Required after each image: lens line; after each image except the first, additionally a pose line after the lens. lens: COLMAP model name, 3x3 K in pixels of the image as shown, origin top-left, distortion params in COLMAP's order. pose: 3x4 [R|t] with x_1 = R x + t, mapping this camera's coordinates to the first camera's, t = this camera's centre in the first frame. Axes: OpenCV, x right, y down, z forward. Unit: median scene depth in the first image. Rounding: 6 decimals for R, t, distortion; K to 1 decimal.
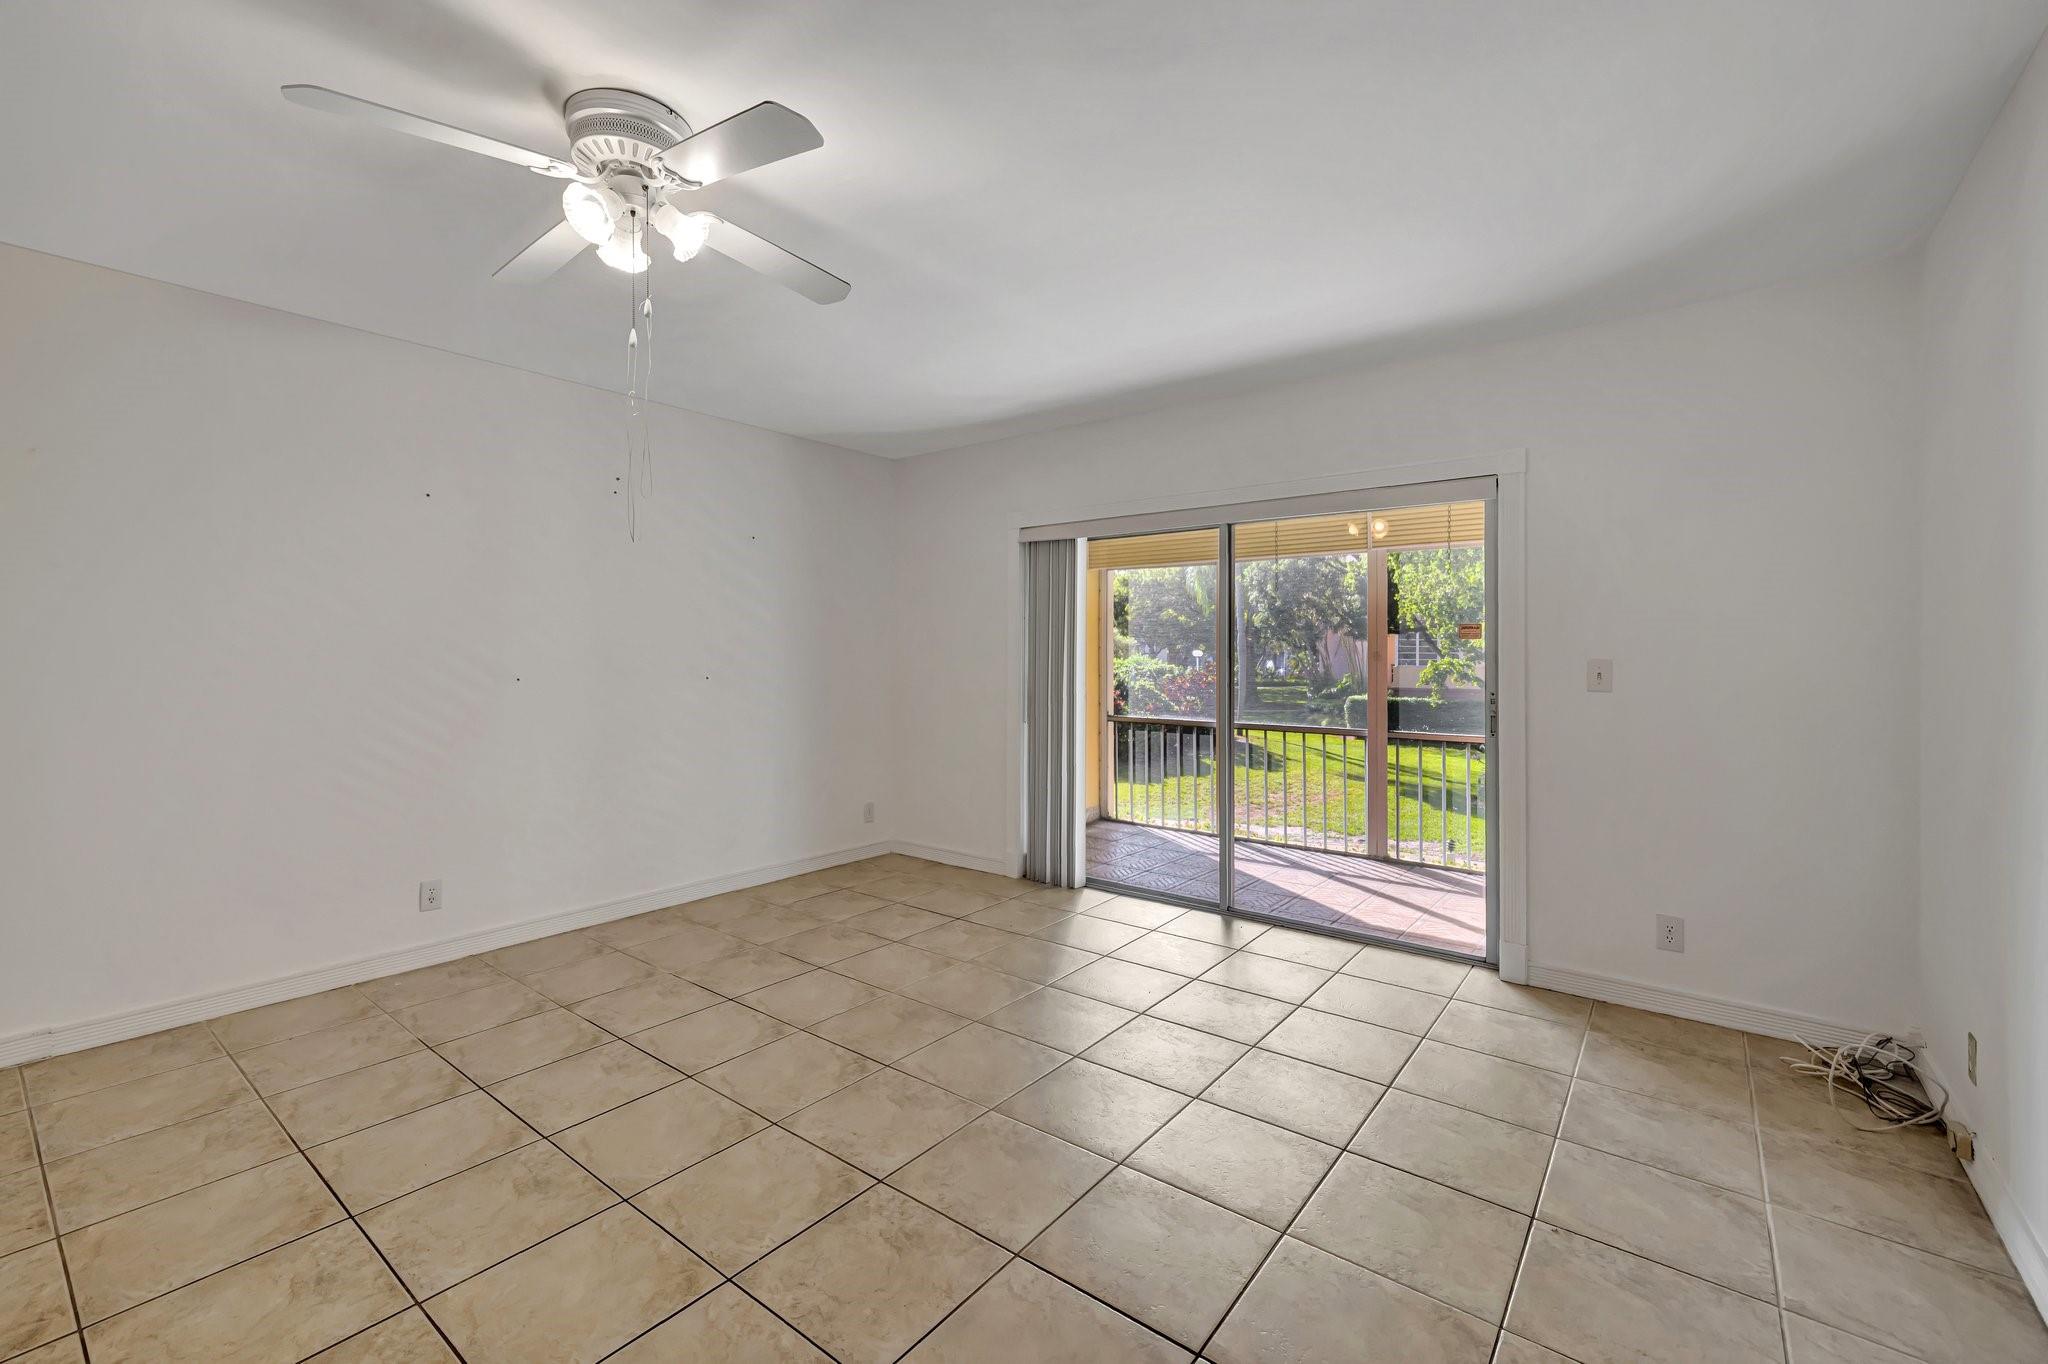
lens RADIAL K [[871.7, 0, 1009.5], [0, 871.7, 651.1], [0, 0, 1]] dist [0.000972, 0.000280]
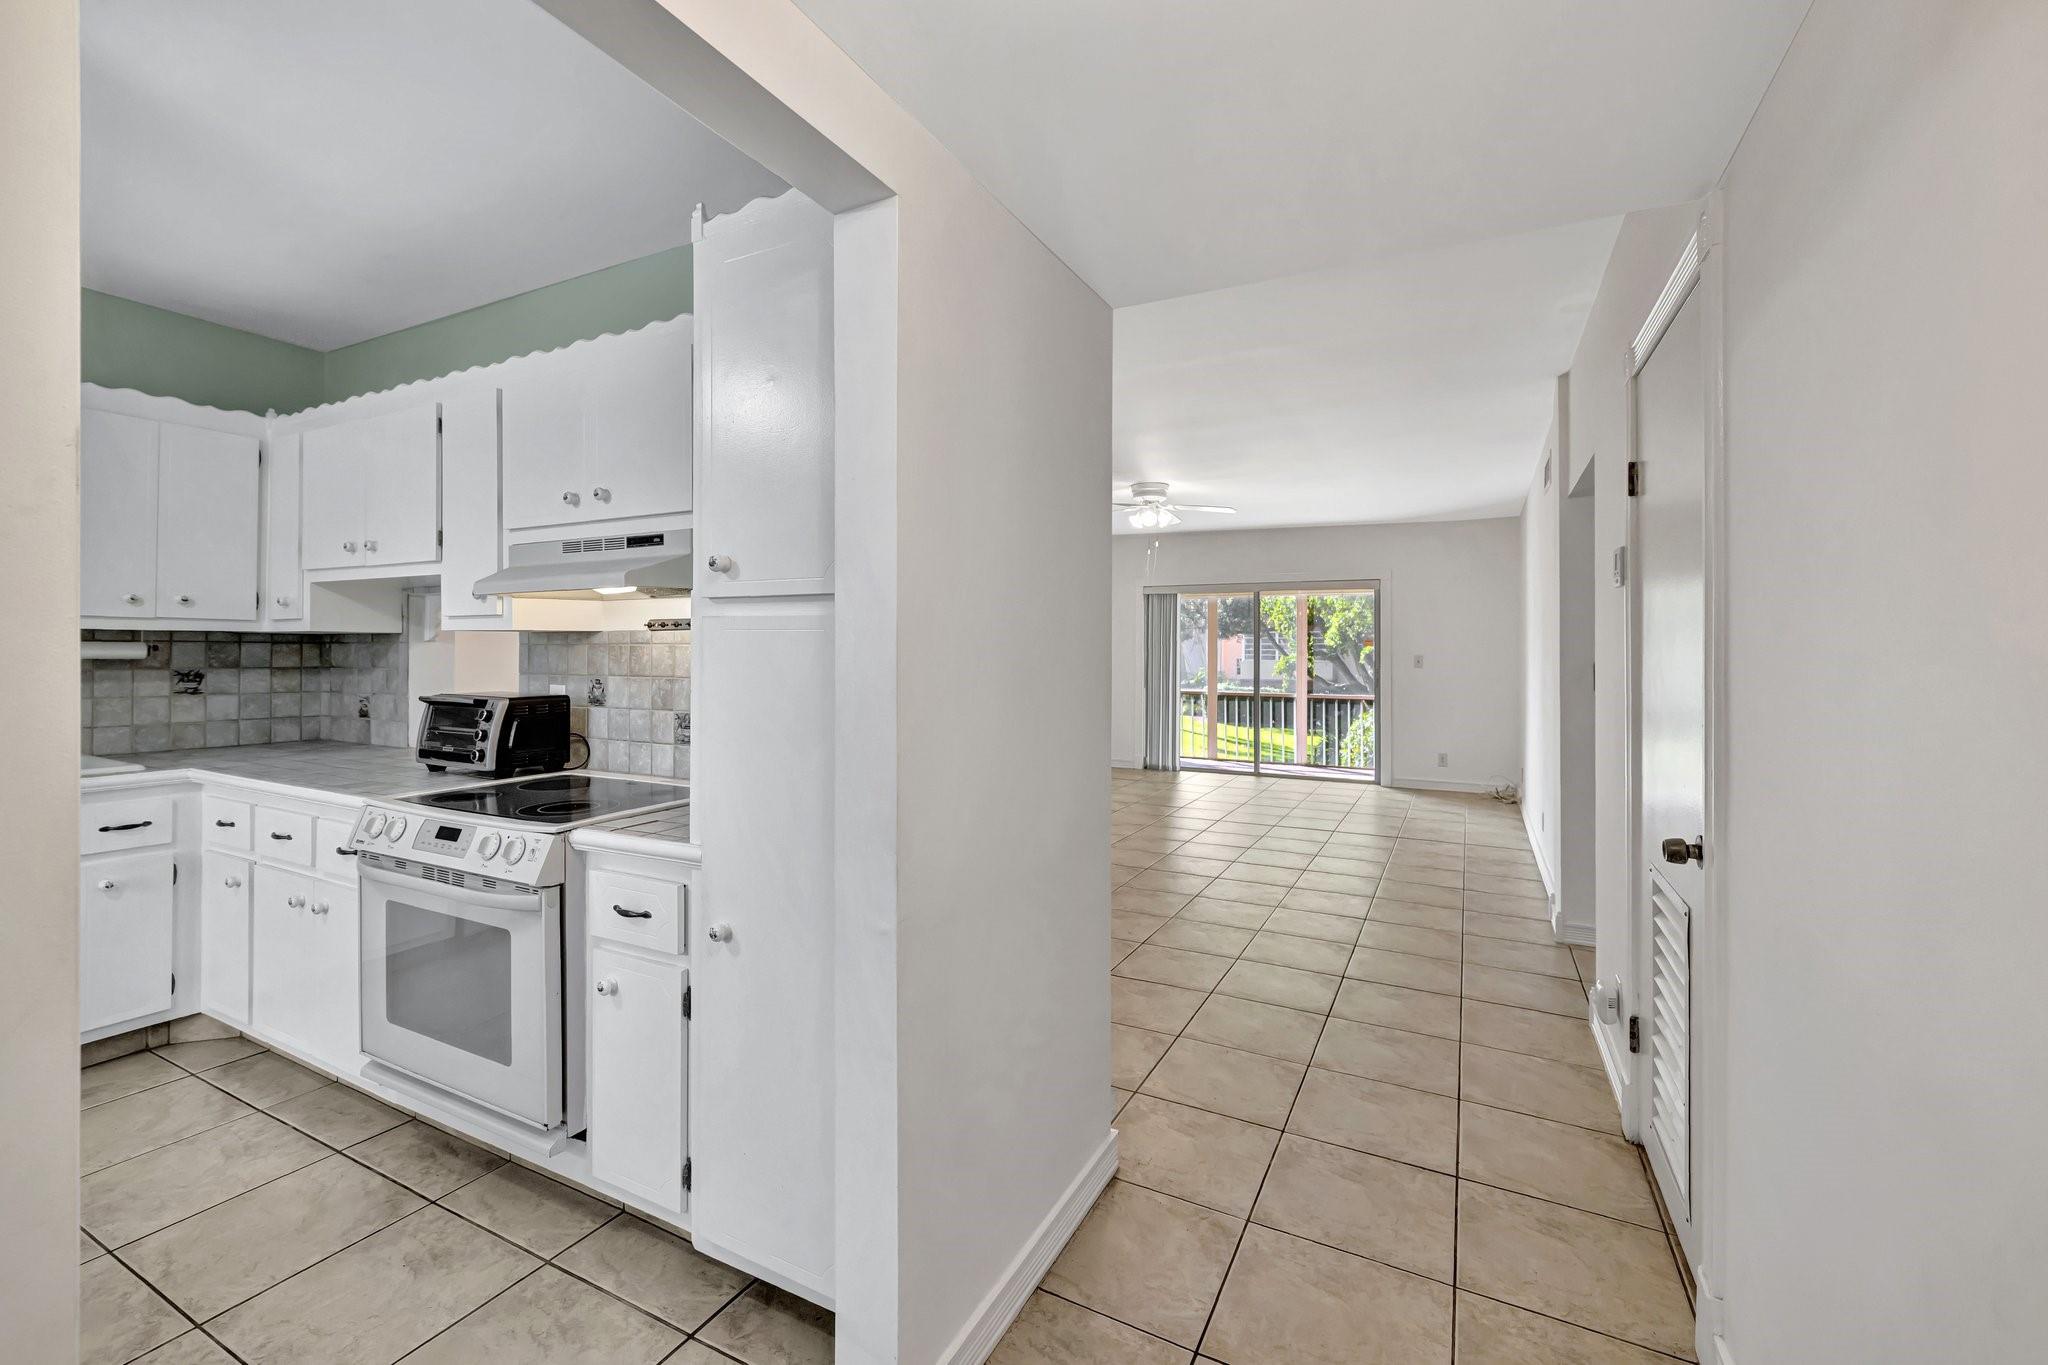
lens RADIAL K [[863.8, 0, 1013.9], [0, 863.8, 651.7], [0, 0, 1]] dist [0.000128, -0.000109]
pose [[0.983616, 0.002771, 0.180254, -0.725023], [-0.003934, 0.999974, 0.006094, -0.010418], [-0.180232, -0.006704, 0.983601, -0.970453]]
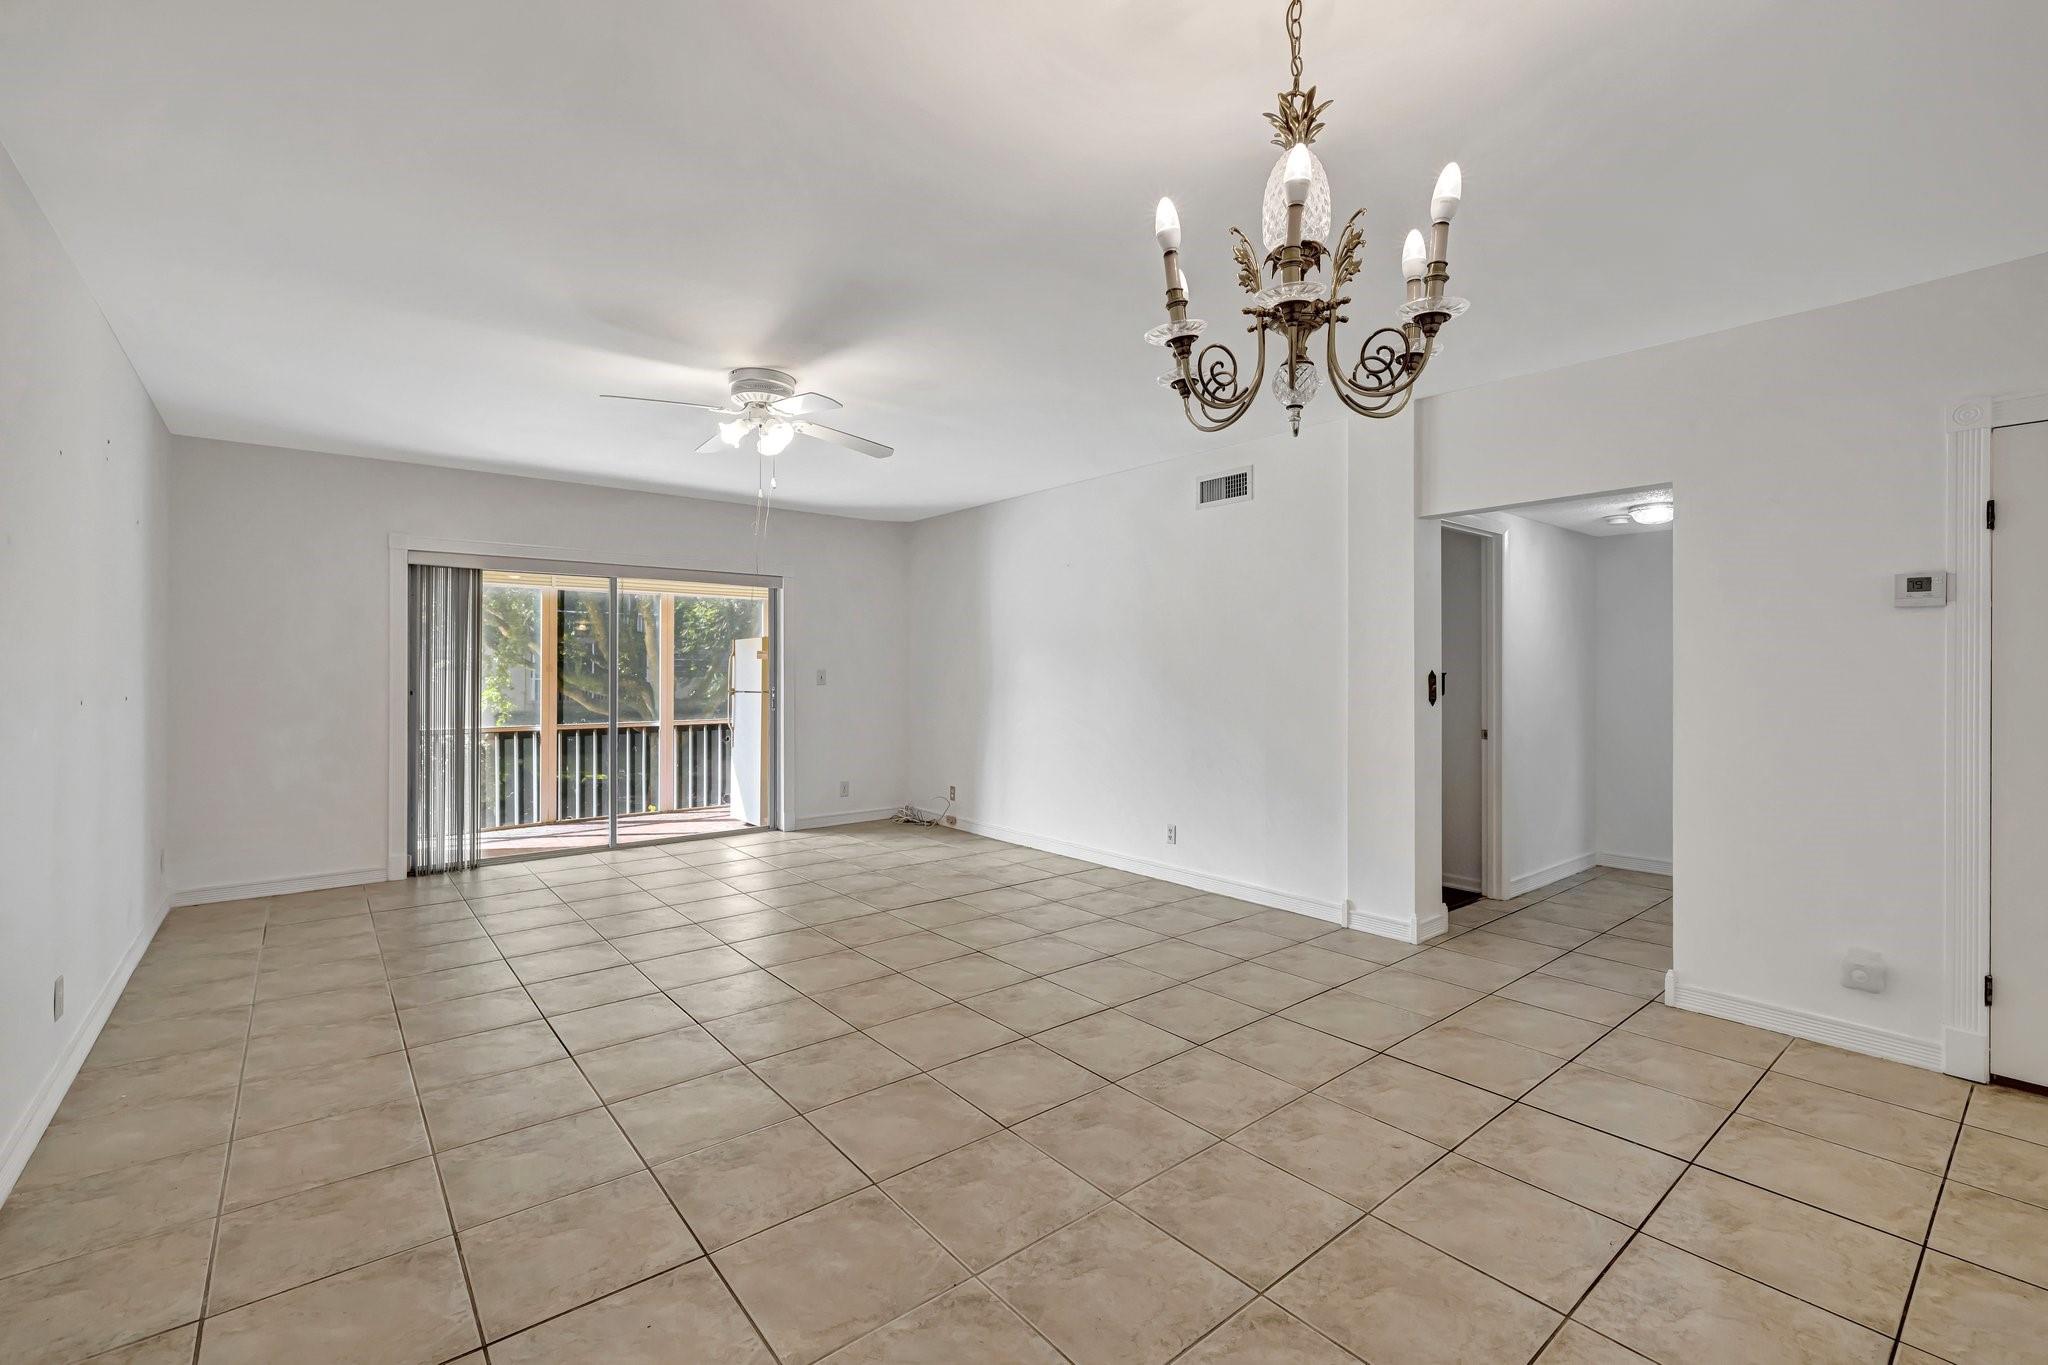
lens RADIAL K [[858.9, 0, 1025.2], [0, 858.9, 625.5], [0, 0, 1]] dist [0.000729, -0.000108]
pose [[0.213476, 0.044379, 0.975940, -1.018457], [-0.001236, 0.998979, -0.045157, -0.003882], [-0.976948, 0.008434, 0.213313, 0.034586]]
